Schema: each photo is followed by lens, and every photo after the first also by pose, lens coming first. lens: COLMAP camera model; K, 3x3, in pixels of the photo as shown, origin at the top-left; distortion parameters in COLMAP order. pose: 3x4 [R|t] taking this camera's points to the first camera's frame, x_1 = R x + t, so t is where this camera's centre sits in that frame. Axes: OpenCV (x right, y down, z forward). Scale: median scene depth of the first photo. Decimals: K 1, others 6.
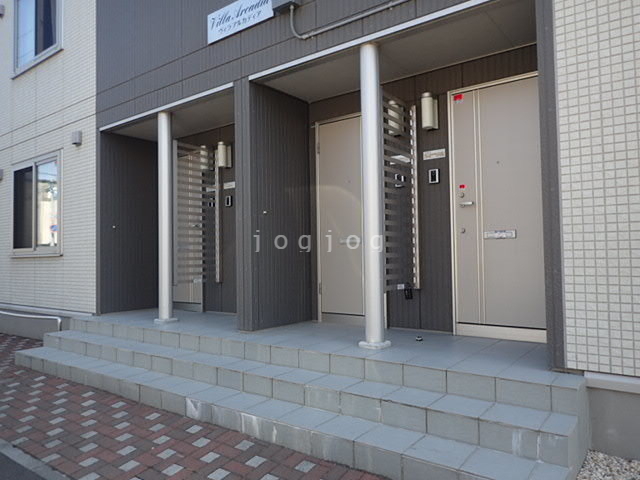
lens RADIAL K [[473.8, 0, 320.7], [0, 473.8, 236.7], [0, 0, 1]] dist [0.003953, -0.002382]
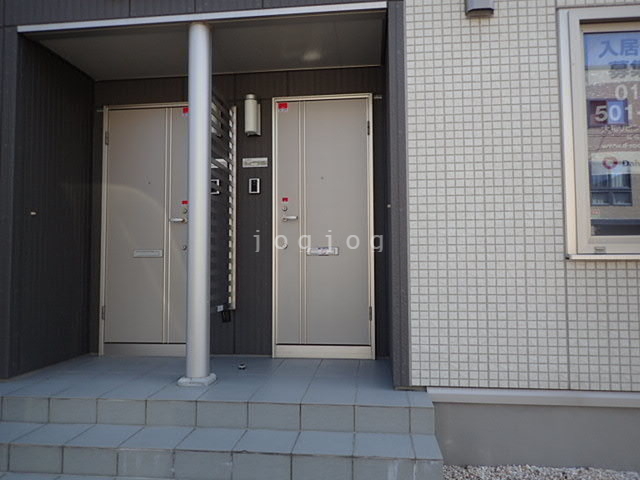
lens RADIAL K [[473.8, 0, 320.7], [0, 473.8, 236.7], [0, 0, 1]] dist [0.003953, -0.002382]
pose [[0.858441, 0.037044, 0.511574, -0.136902], [-0.025398, 0.999235, -0.029737, -0.005786], [-0.512284, 0.012535, 0.858725, 0.167486]]
